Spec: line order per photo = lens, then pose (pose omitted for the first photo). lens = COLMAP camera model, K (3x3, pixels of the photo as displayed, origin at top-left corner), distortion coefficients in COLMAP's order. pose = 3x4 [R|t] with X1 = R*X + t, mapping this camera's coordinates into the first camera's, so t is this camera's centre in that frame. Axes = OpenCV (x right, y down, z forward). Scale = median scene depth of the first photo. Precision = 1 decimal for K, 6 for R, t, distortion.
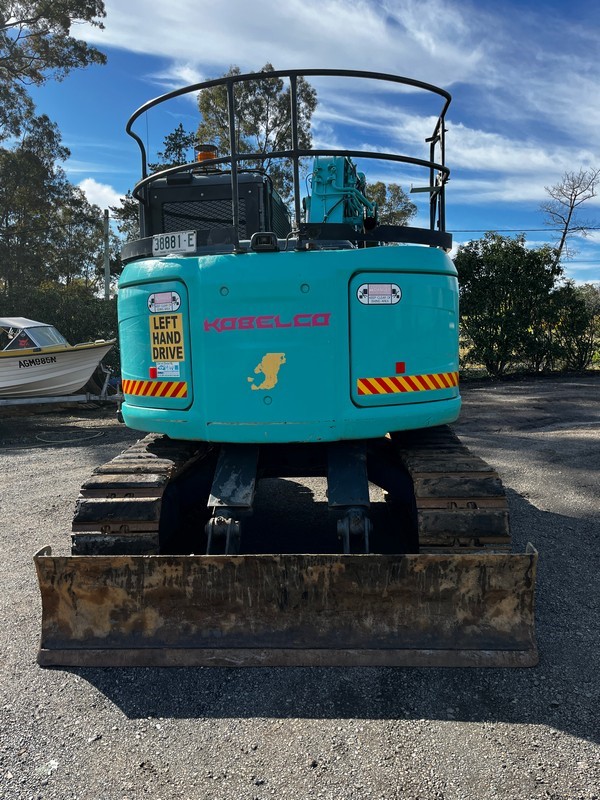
lens RADIAL K [[616.0, 0, 298.5], [0, 616.0, 395.8], [0, 0, 1]] dist [0.070441, -0.102041]
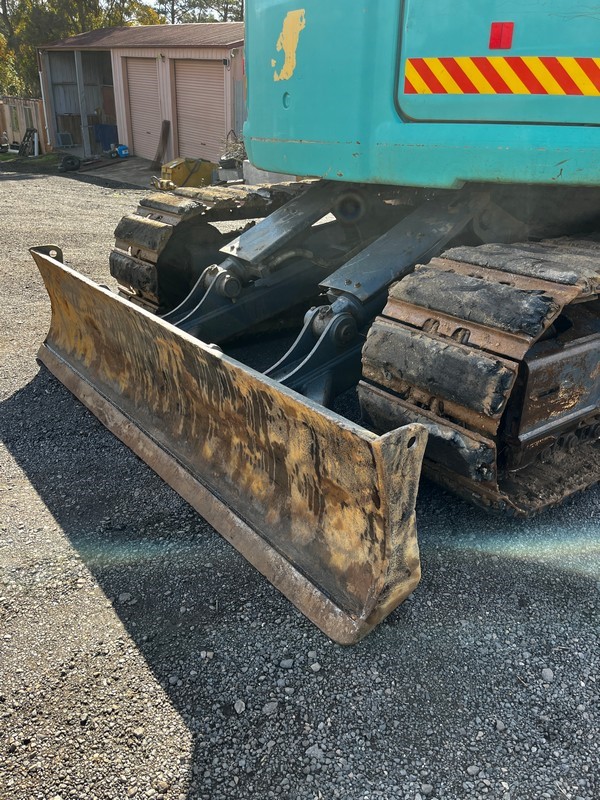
lens RADIAL K [[616.0, 0, 298.3], [0, 616.0, 406.7], [0, 0, 1]] dist [0.070441, -0.102041]
pose [[0.644047, 0.353270, -0.678531, 0.536108], [-0.121700, 0.923004, 0.365038, 0.067747], [0.755243, -0.152524, 0.637451, 0.586106]]
